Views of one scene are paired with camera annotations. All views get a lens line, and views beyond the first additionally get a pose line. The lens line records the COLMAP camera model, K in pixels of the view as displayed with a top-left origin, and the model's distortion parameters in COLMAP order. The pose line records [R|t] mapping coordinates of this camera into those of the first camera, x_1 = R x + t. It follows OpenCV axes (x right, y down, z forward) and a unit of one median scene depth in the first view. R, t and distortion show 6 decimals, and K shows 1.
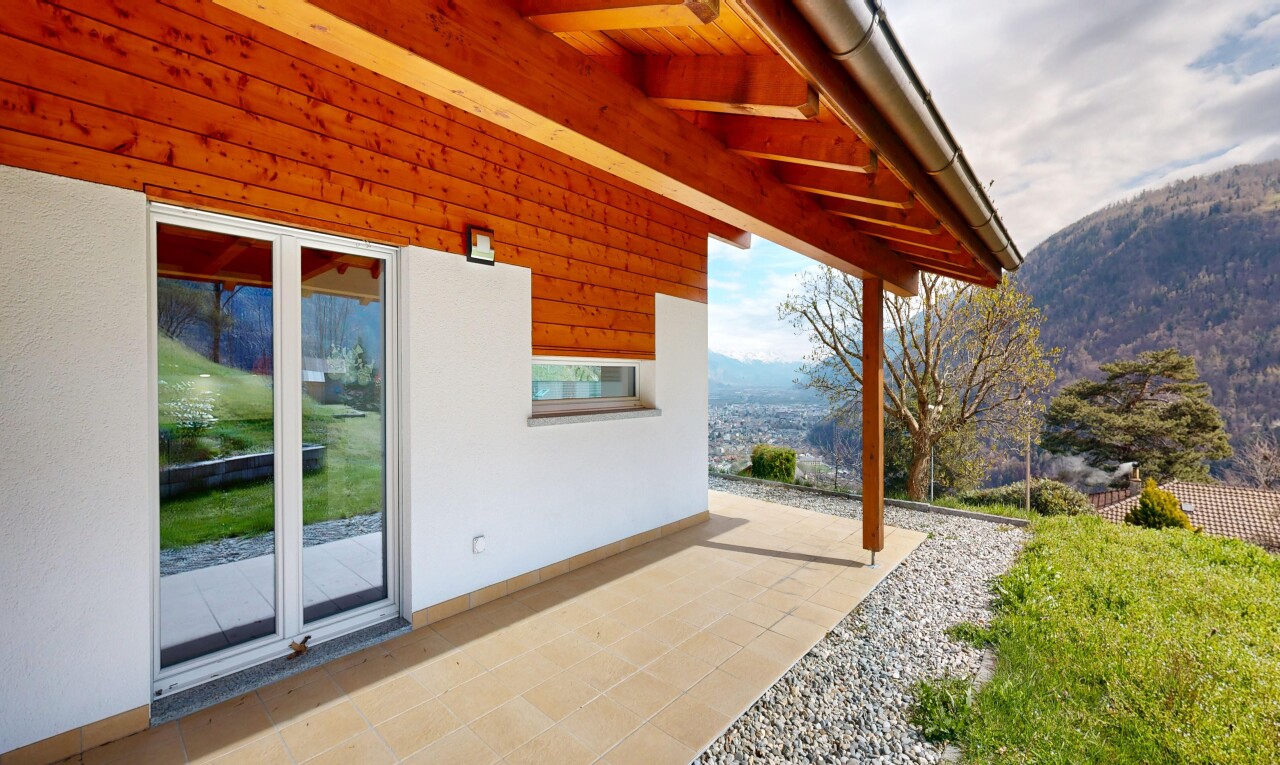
lens RADIAL K [[503.2, 0, 650.6], [0, 503.2, 387.3], [0, 0, 1]] dist [-0.005065, -0.000230]
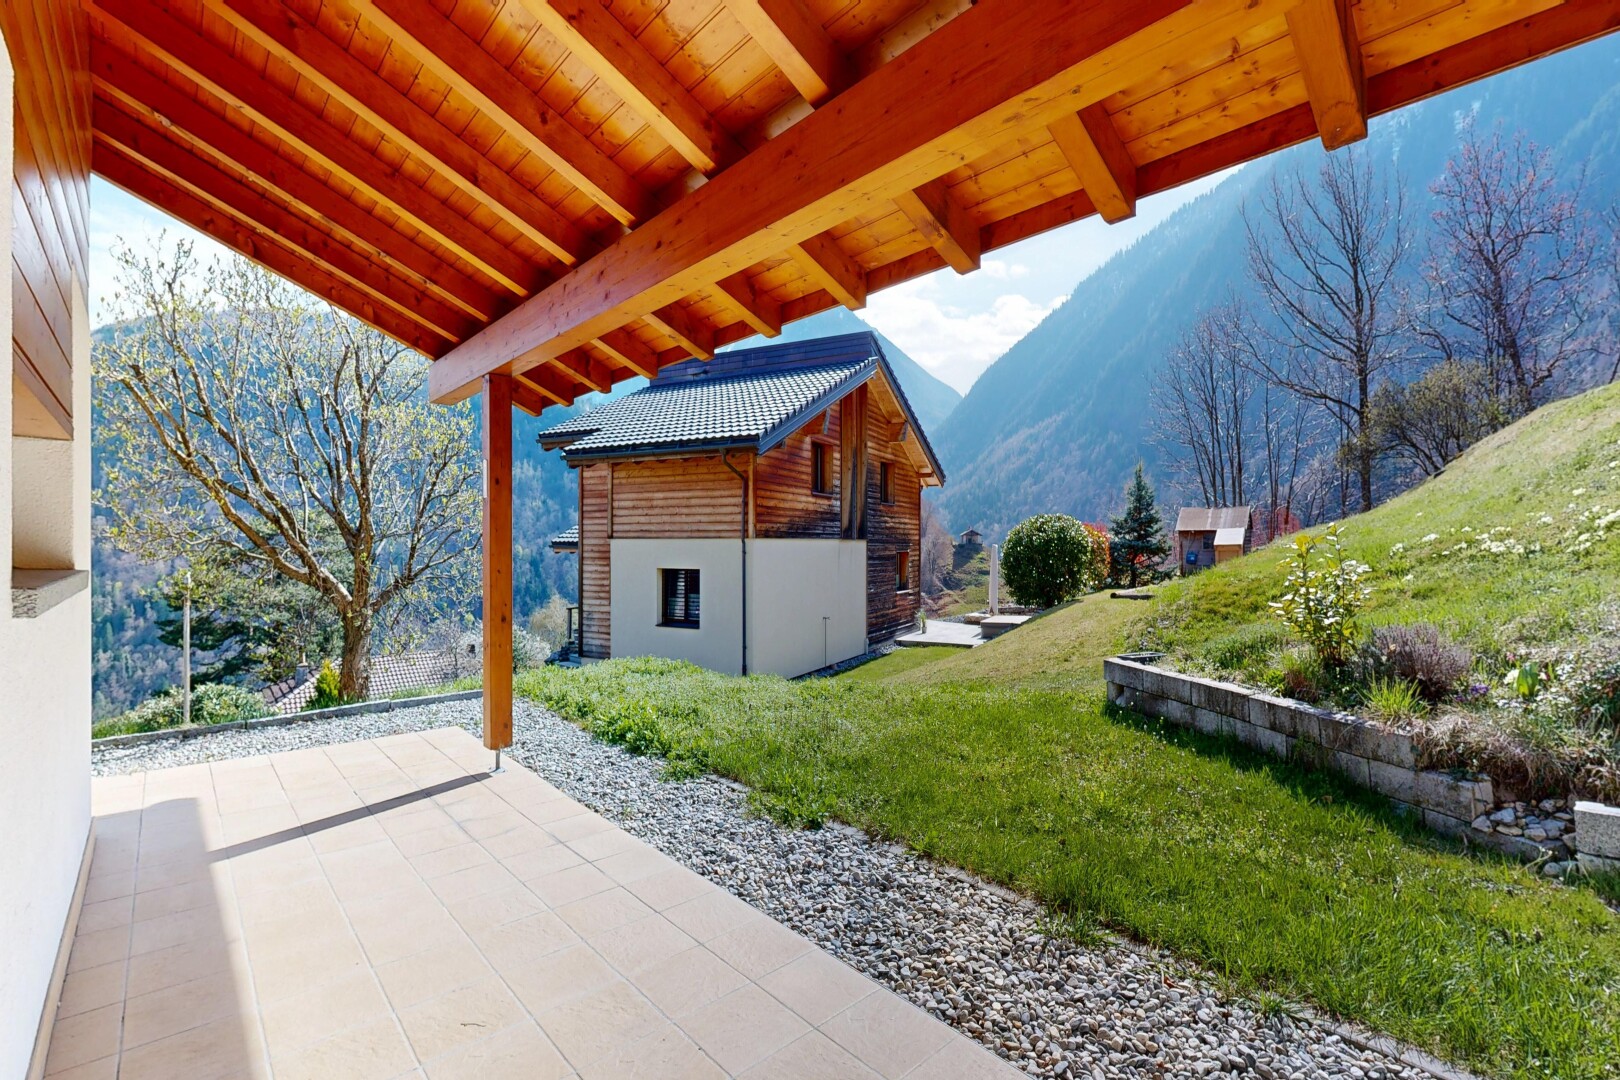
lens RADIAL K [[697.8, 0, 807.2], [0, 697.8, 541.3], [0, 0, 1]] dist [0.012394, 0.000293]
pose [[0.119456, 0.004147, 0.992831, -0.516085], [0.015303, 0.999865, -0.006018, 0.036527], [-0.992722, 0.015912, 0.119376, 0.425923]]
